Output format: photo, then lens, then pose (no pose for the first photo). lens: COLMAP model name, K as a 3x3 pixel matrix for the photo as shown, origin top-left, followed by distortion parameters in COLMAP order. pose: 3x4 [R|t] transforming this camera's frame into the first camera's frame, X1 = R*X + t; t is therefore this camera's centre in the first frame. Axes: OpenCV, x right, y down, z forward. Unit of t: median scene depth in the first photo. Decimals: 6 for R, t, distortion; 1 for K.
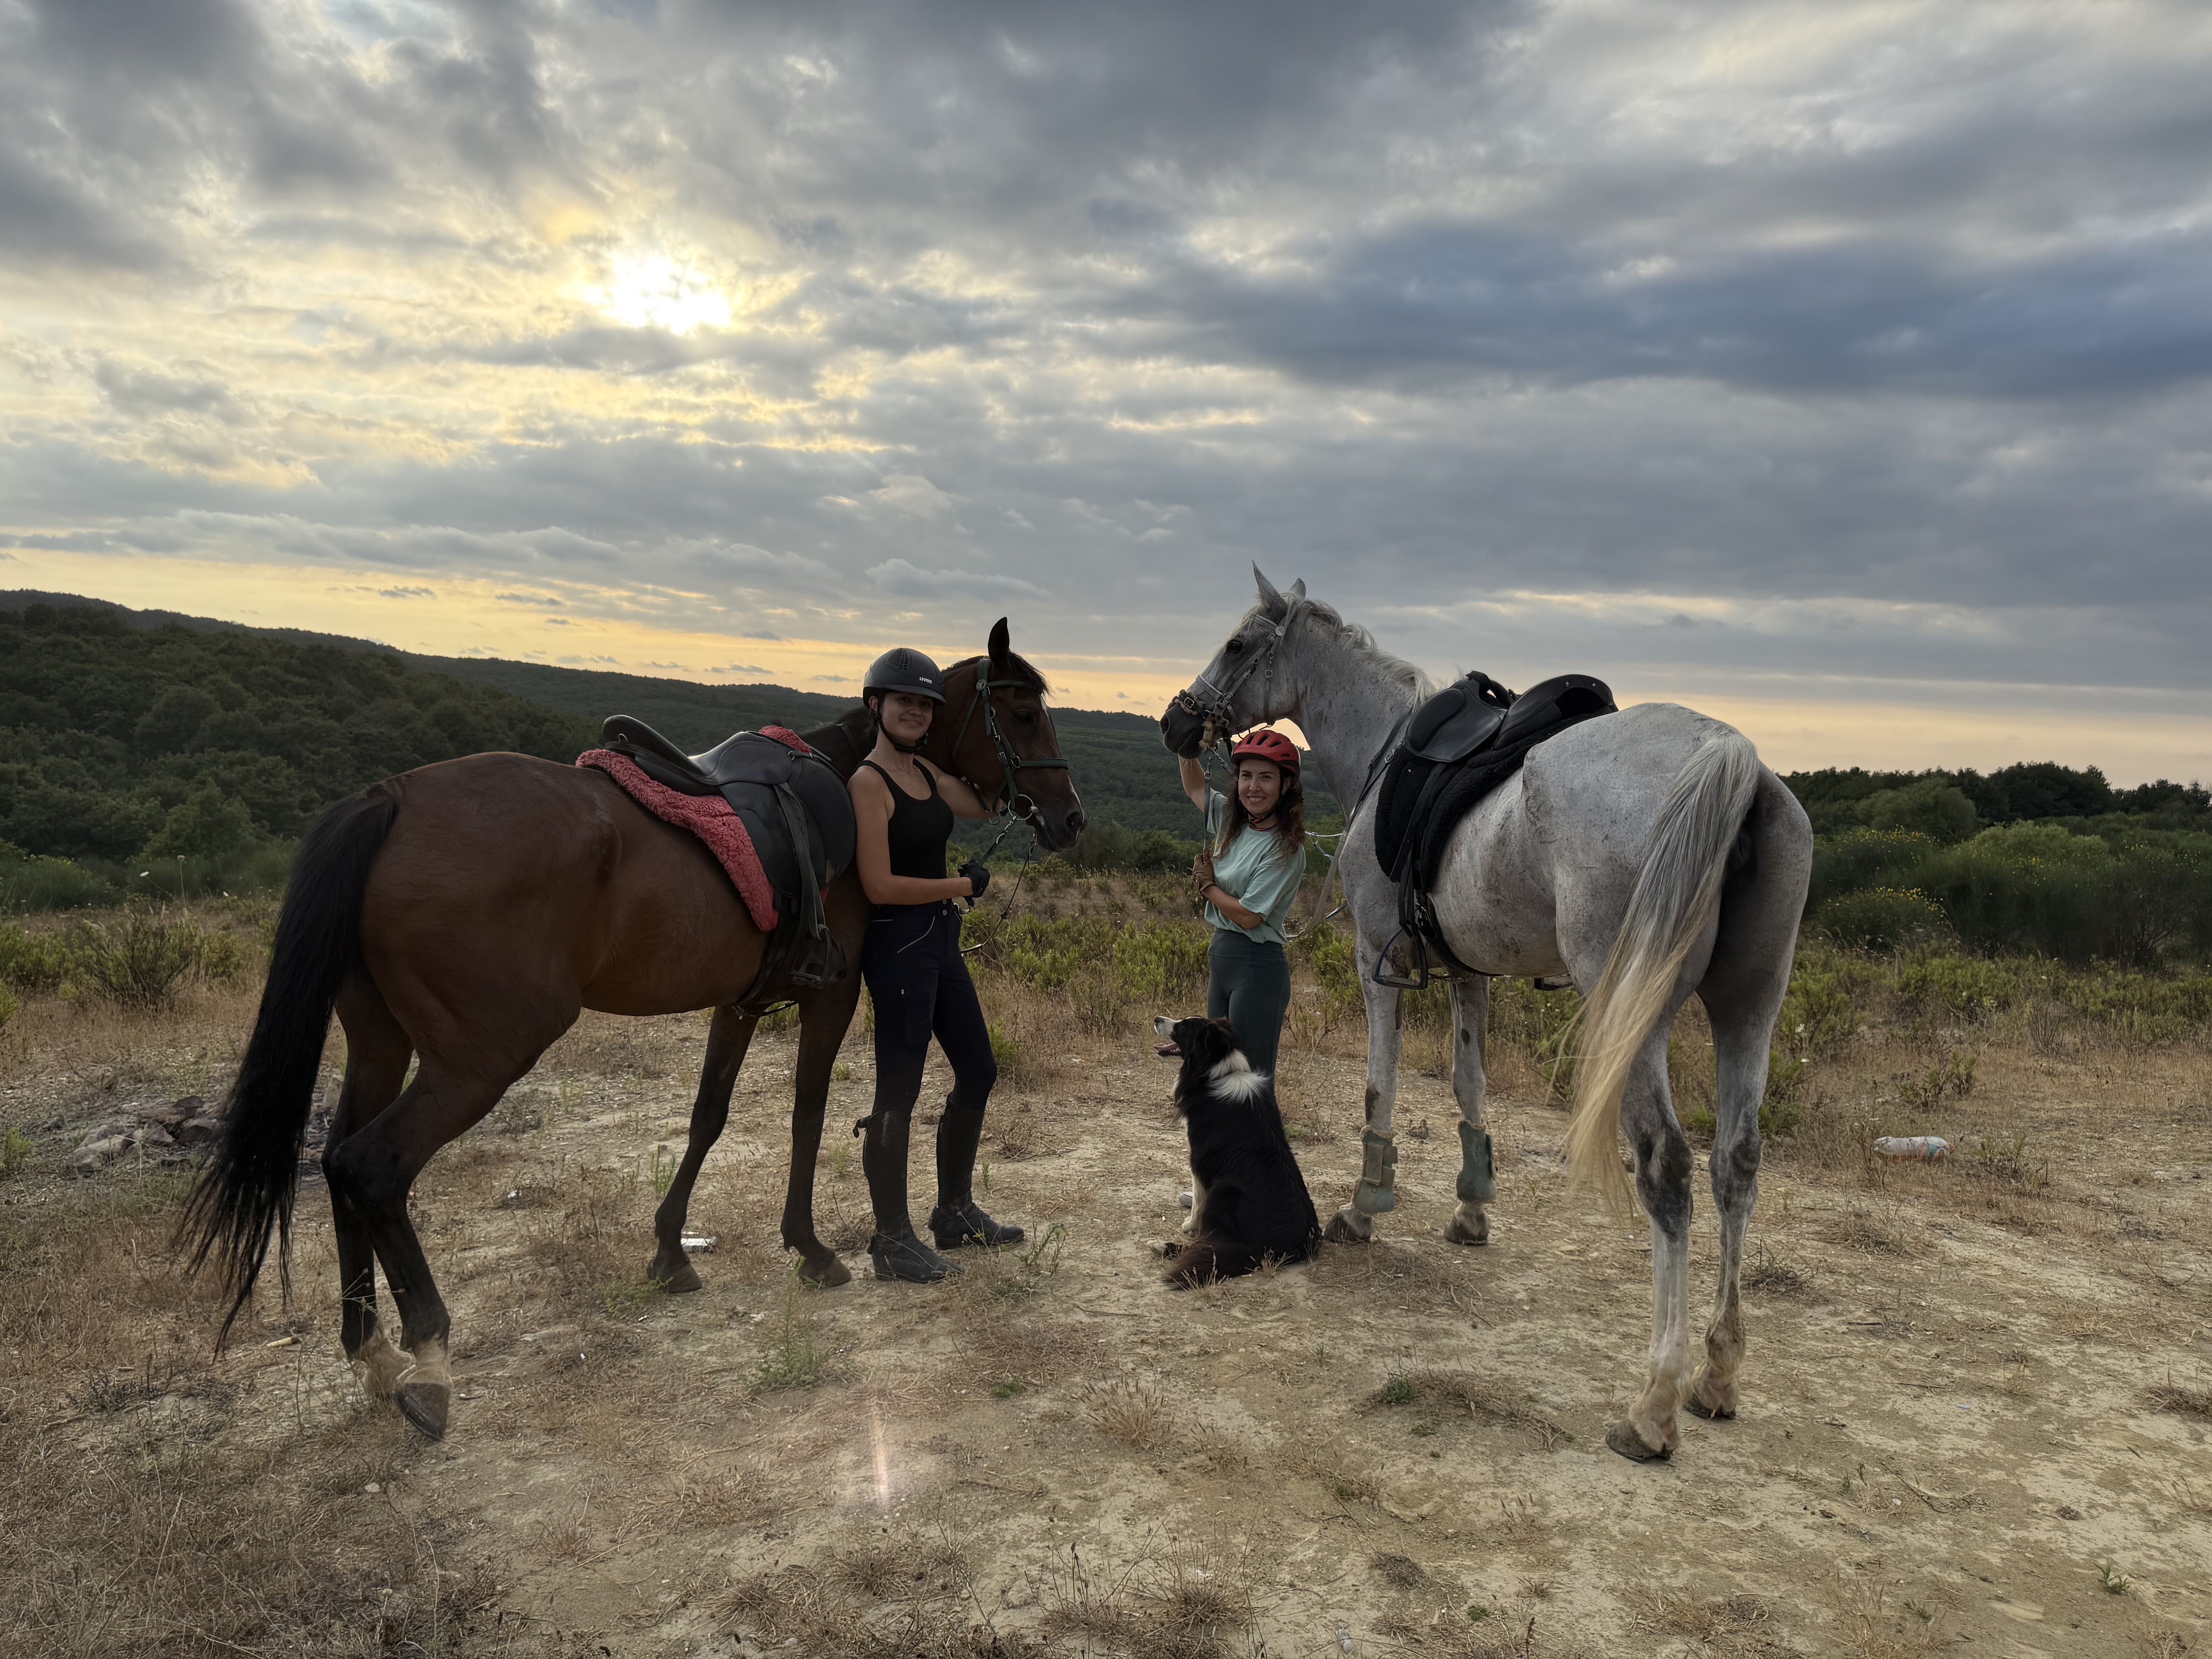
lens RADIAL K [[1579.3, 0, 1120.6], [0, 1579.3, 822.5], [0, 0, 1]] dist [0.028181, -0.020298]
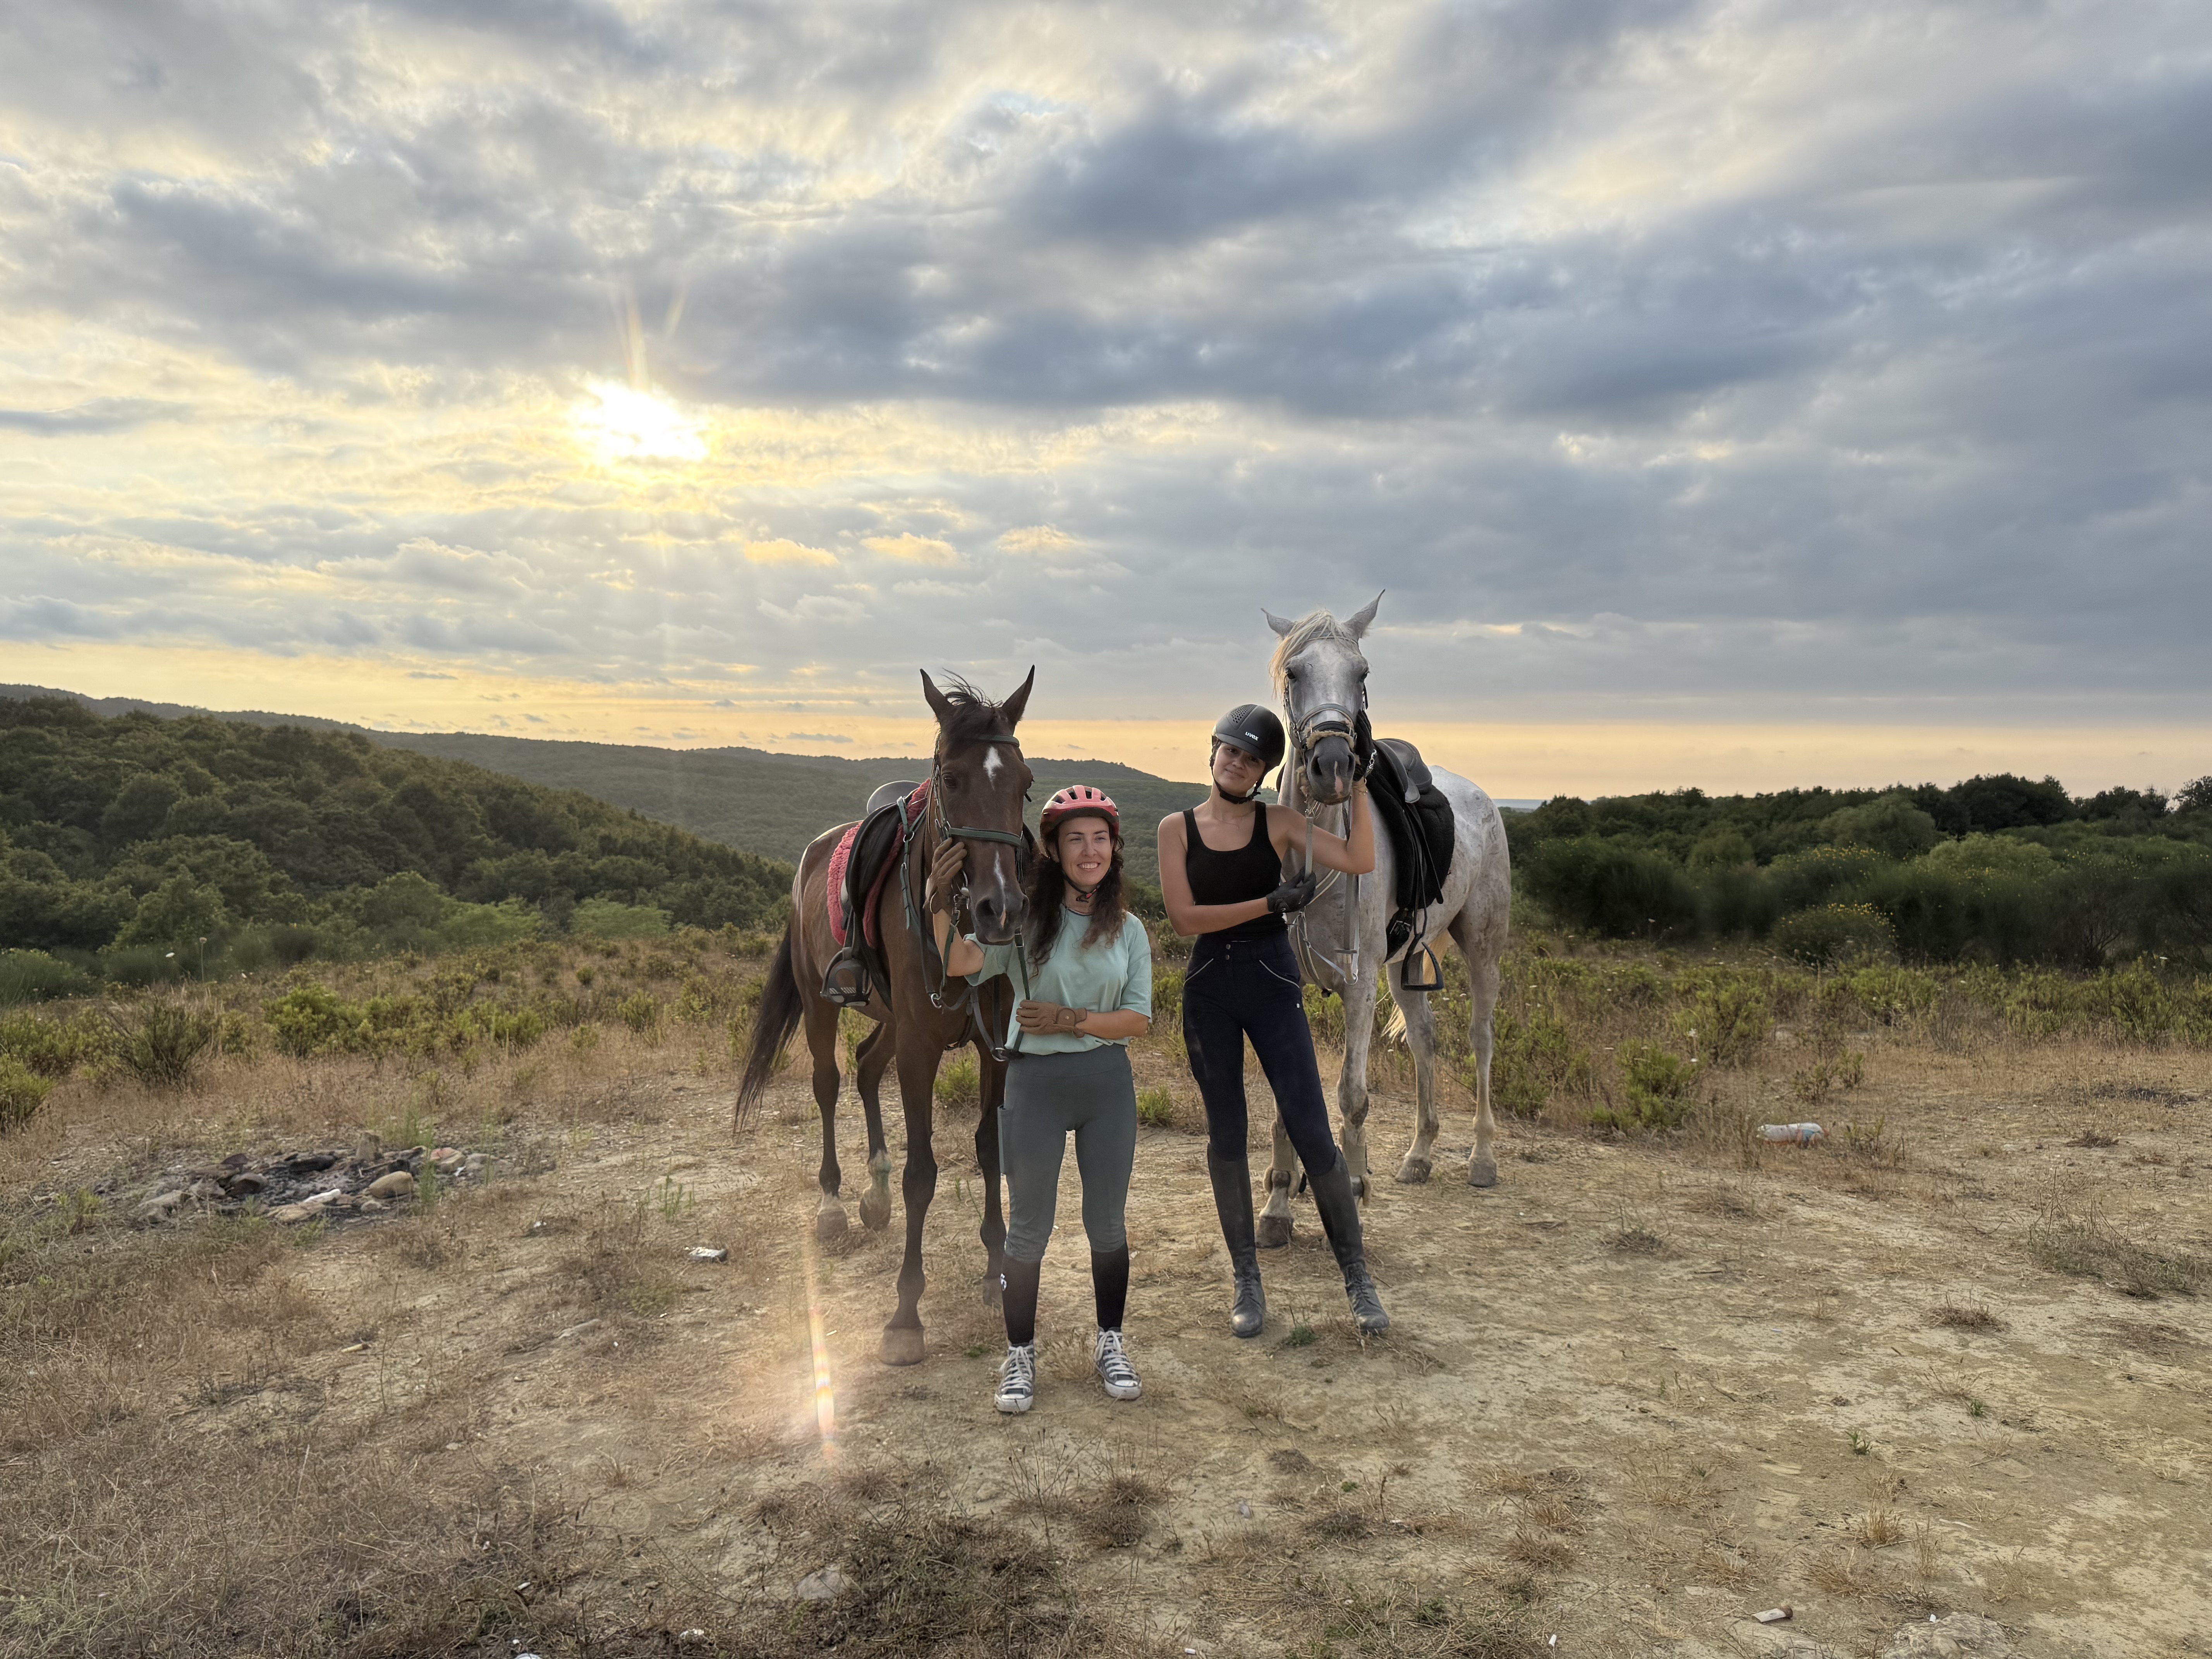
lens RADIAL K [[1579.3, 0, 1122.2], [0, 1579.3, 811.6], [0, 0, 1]] dist [0.028181, -0.020298]
pose [[0.999012, -0.040514, 0.018273, 0.024227], [0.041163, 0.998480, -0.036646, 0.000383], [-0.016761, 0.037362, 0.999161, -0.155693]]
